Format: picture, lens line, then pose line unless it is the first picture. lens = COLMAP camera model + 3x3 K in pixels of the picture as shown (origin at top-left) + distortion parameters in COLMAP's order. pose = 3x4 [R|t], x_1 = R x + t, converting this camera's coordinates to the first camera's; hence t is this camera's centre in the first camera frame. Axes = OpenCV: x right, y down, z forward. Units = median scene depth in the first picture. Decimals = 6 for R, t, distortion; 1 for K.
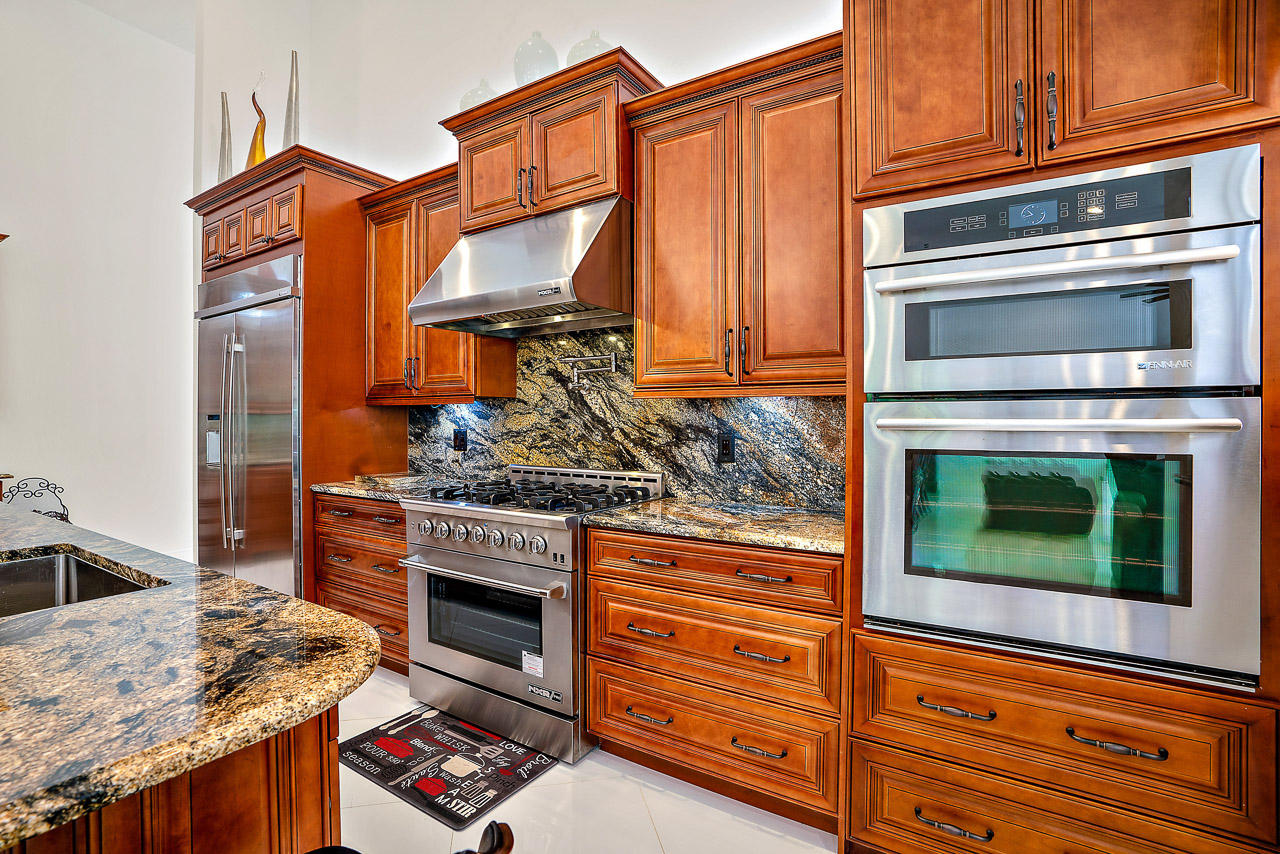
lens RADIAL K [[593.9, 0, 640.0], [0, 593.9, 427.0], [0, 0, 1]] dist [-0.071593, 0.035998]
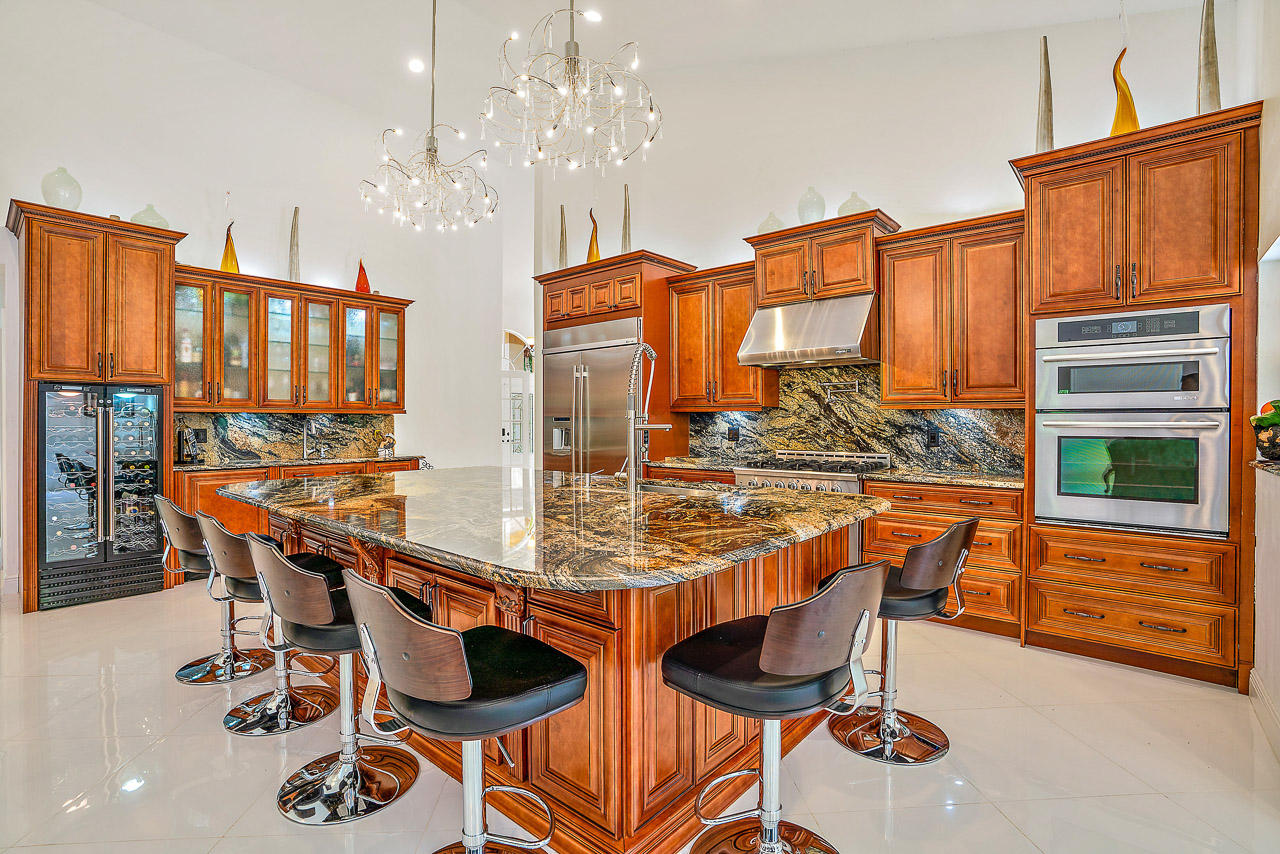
lens RADIAL K [[593.9, 0, 640.0], [0, 593.9, 427.0], [0, 0, 1]] dist [-0.071593, 0.035998]
pose [[0.989082, 0.002387, -0.147346, -0.457729], [-0.002503, 0.999997, -0.000604, 0.007176], [0.147344, 0.000966, 0.989085, -0.802206]]
